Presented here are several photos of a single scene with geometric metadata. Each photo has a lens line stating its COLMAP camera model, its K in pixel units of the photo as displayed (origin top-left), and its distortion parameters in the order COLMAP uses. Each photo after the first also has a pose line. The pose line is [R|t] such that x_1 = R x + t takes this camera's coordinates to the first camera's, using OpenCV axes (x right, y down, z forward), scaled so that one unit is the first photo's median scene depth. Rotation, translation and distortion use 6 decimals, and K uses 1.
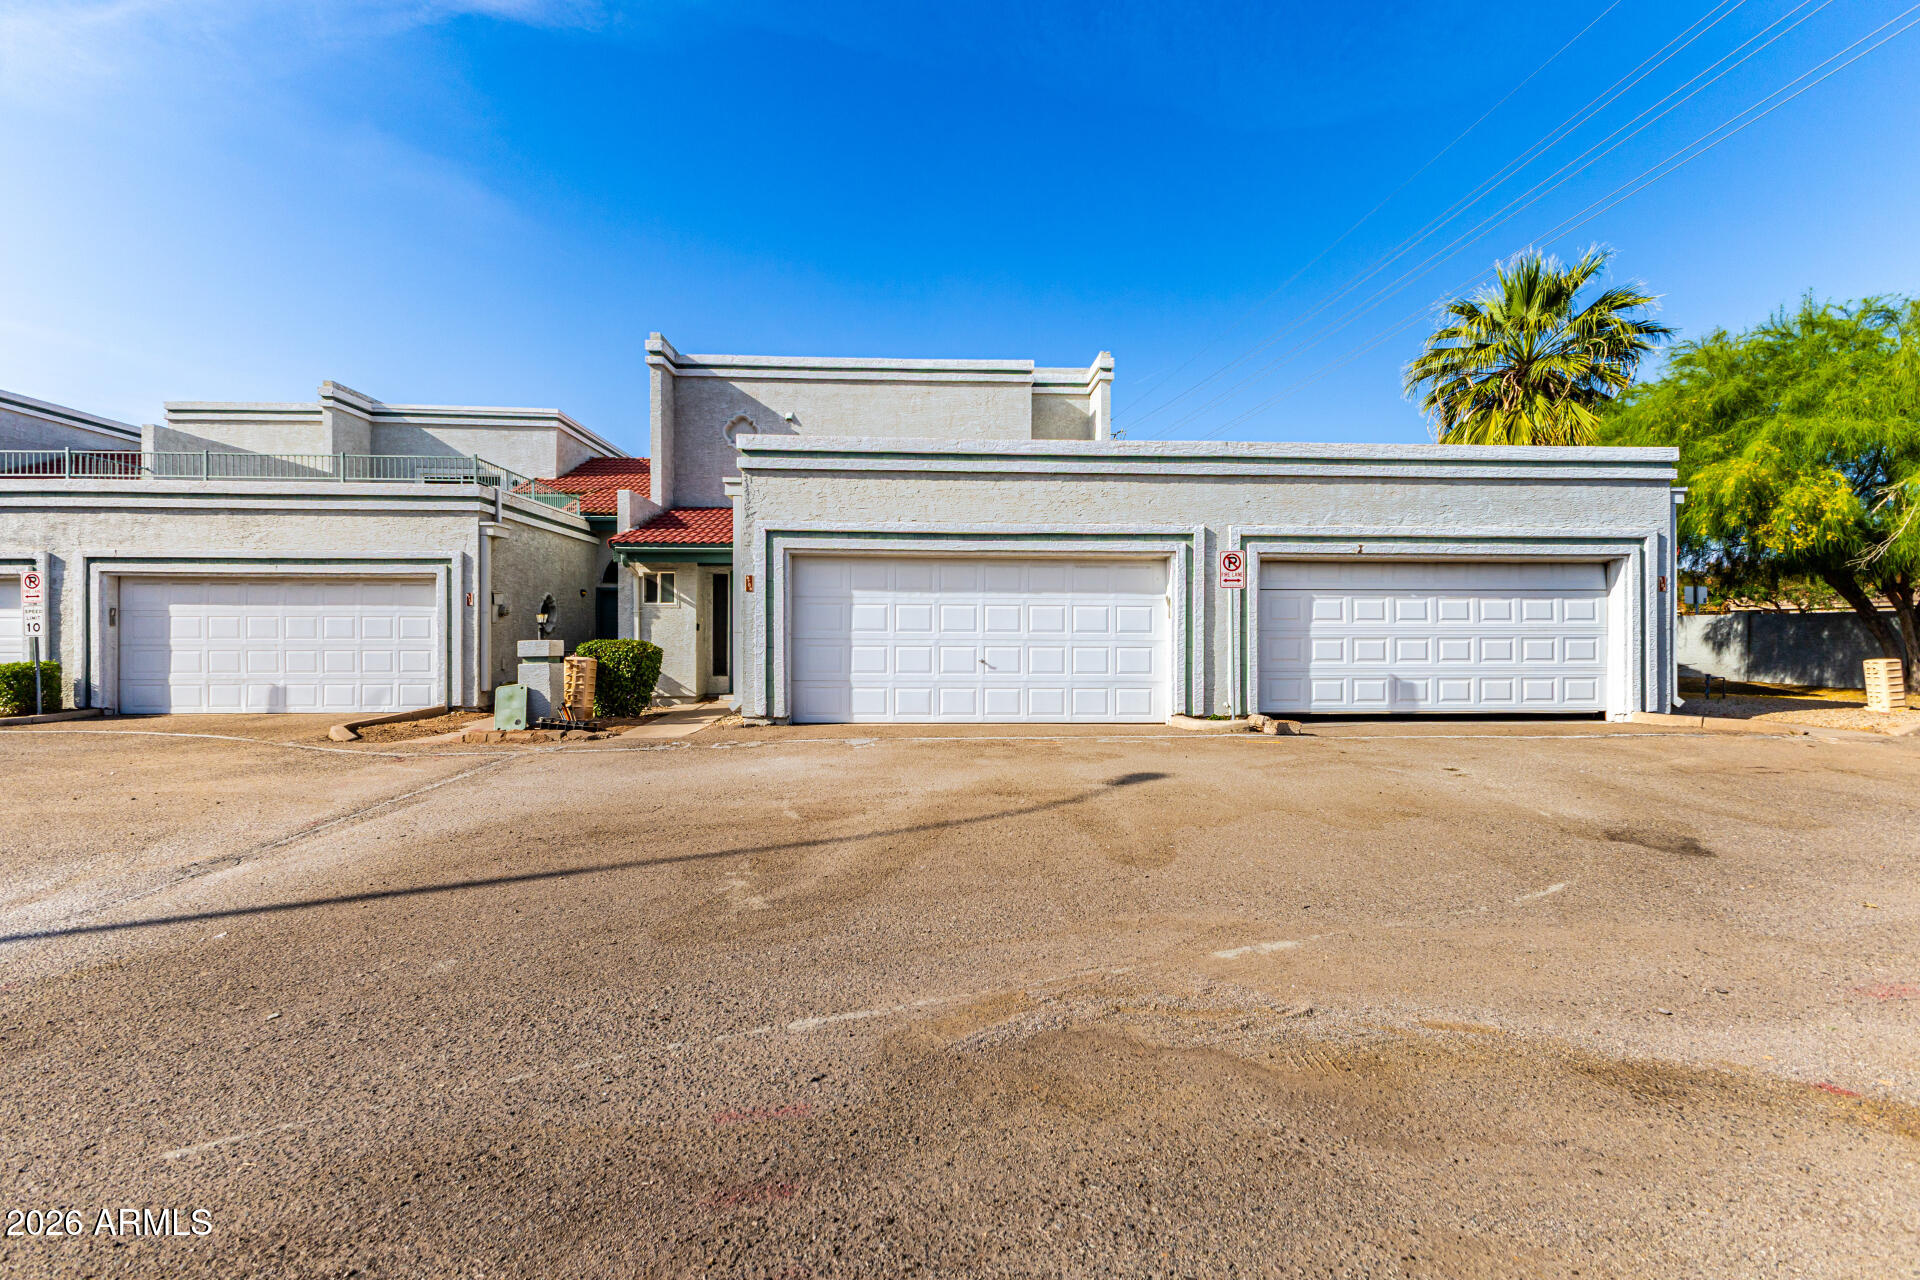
lens RADIAL K [[825.8, 0, 959.1], [0, 825.8, 633.2], [0, 0, 1]] dist [0.009427, -0.001903]
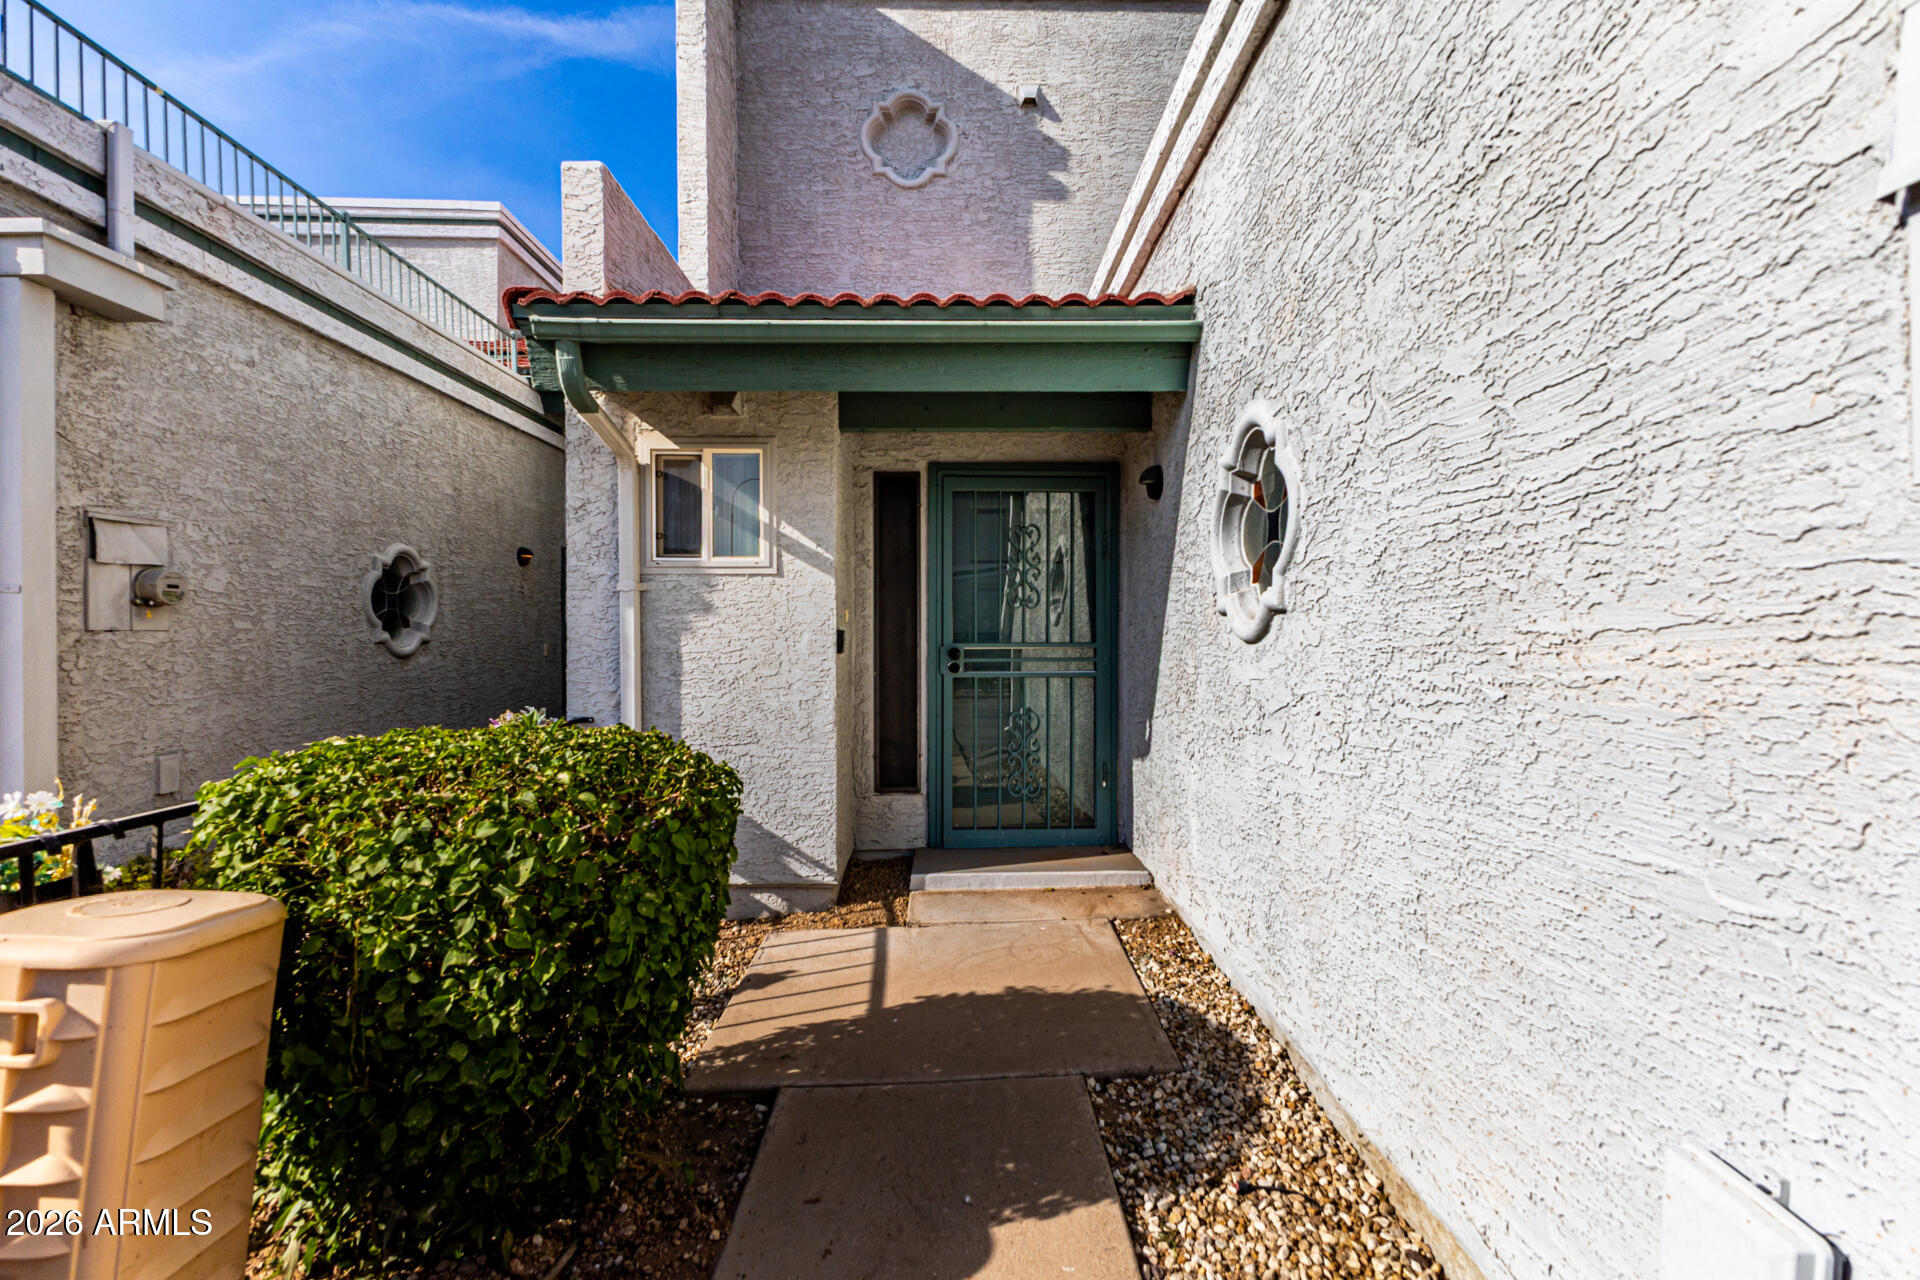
lens RADIAL K [[825.8, 0, 961.5], [0, 825.8, 638.2], [0, 0, 1]] dist [0.009427, -0.001903]
pose [[0.999349, -0.003468, -0.035916, -0.284401], [0.003617, 0.999985, 0.004093, -0.010404], [0.035902, -0.004220, 0.999346, 0.769289]]
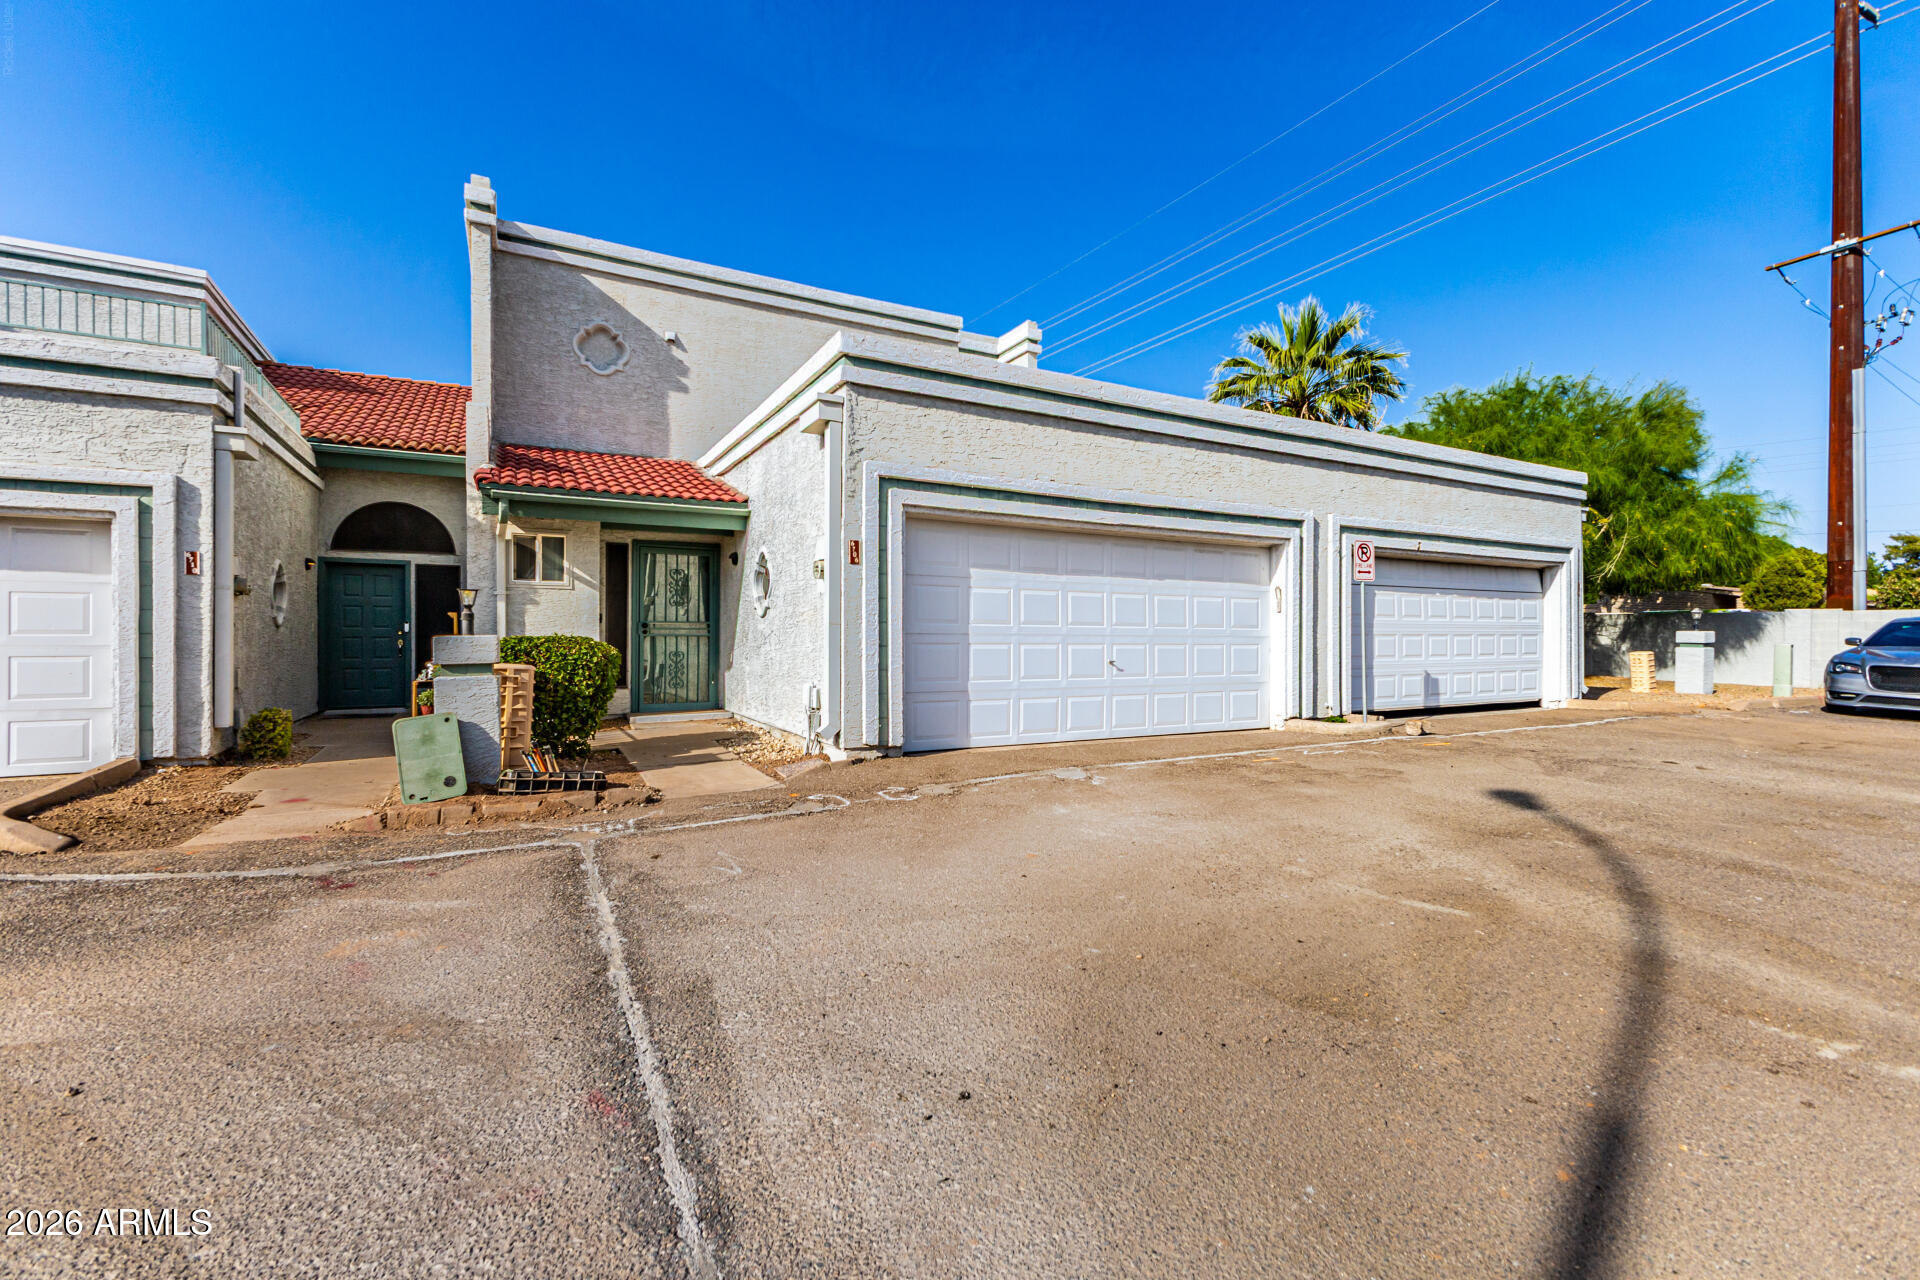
lens RADIAL K [[825.8, 0, 962.5], [0, 825.8, 633.1], [0, 0, 1]] dist [0.009427, -0.001903]
pose [[0.899137, 0.002688, 0.437659, -0.372810], [-0.002121, 0.999996, -0.001784, 0.005849], [-0.437662, 0.000676, 0.899139, 0.275646]]
